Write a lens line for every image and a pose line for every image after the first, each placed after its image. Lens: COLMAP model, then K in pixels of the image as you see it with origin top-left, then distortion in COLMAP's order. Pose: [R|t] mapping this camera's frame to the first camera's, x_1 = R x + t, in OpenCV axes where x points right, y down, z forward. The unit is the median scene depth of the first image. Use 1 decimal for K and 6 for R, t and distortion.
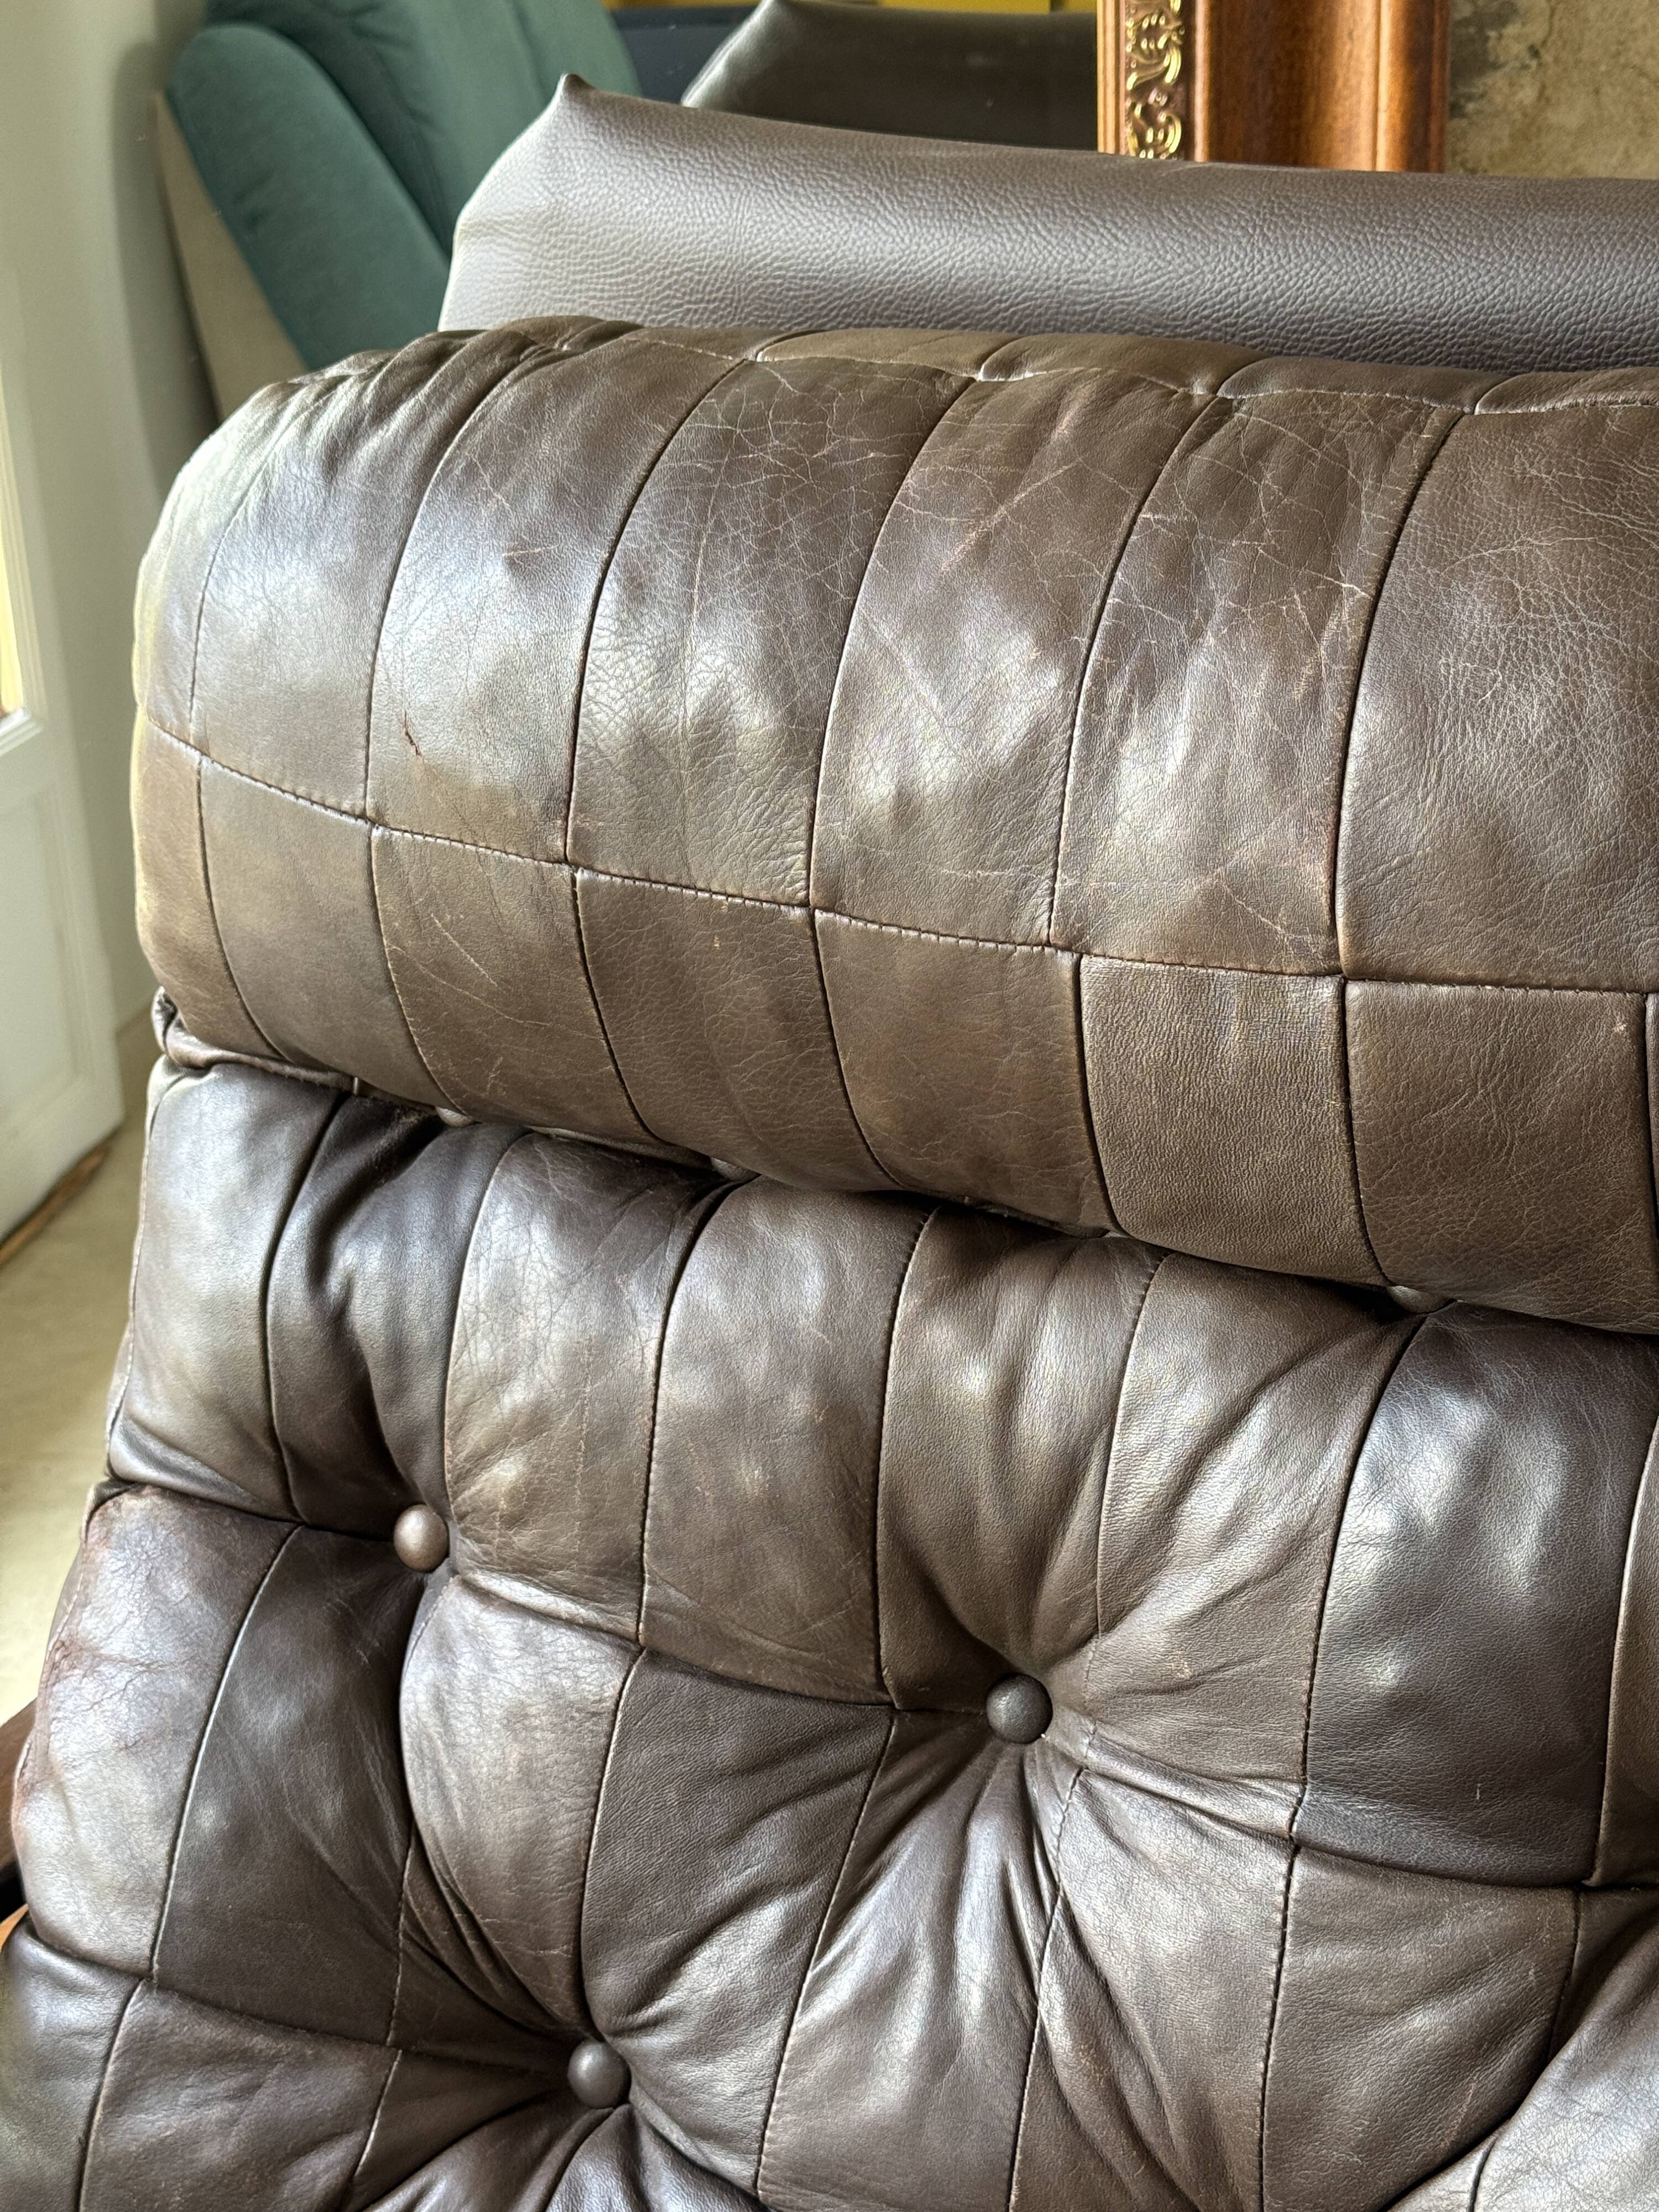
lens RADIAL K [[3101.6, 0, 846.9], [0, 3101.6, 1107.6], [0, 0, 1]] dist [0.131902, 0.000000]
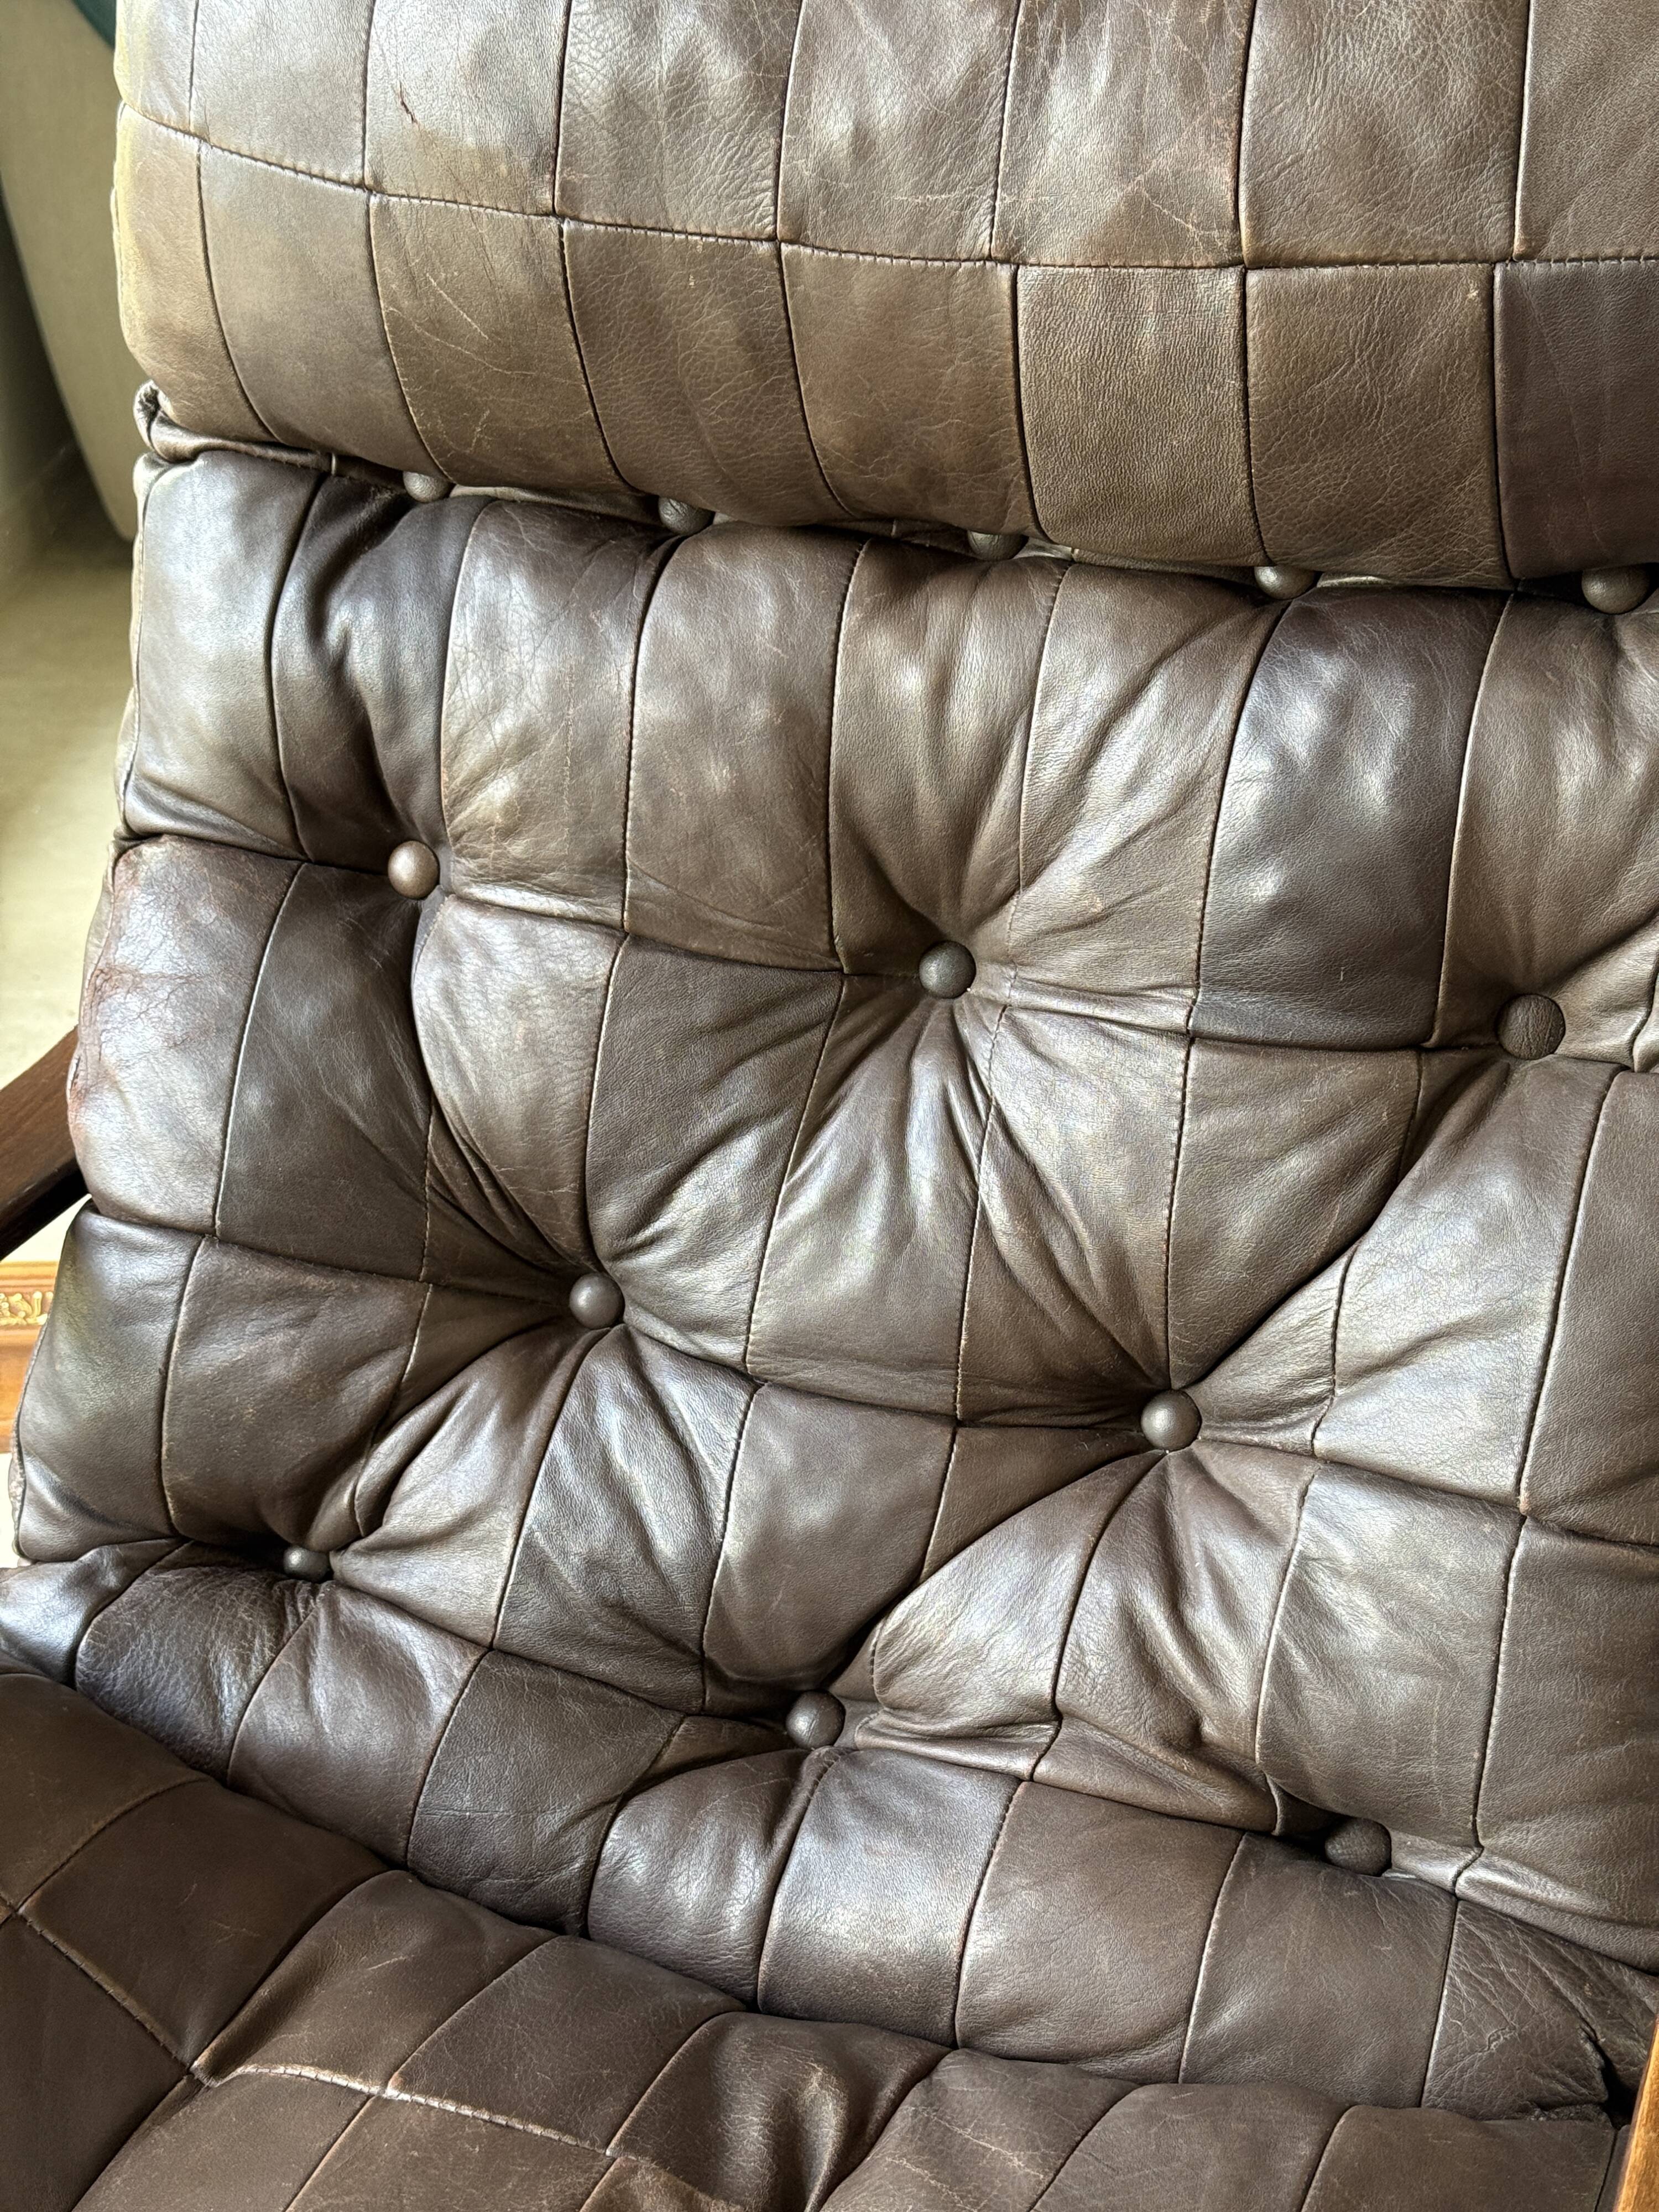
lens RADIAL K [[3101.6, 0, 827.4], [0, 3101.6, 1120.2], [0, 0, 1]] dist [0.131902, 0.000000]
pose [[0.995119, -0.042060, 0.089269, -0.100058], [0.032331, 0.993651, 0.107760, 0.122435], [-0.093235, -0.104348, 0.990161, -0.177459]]
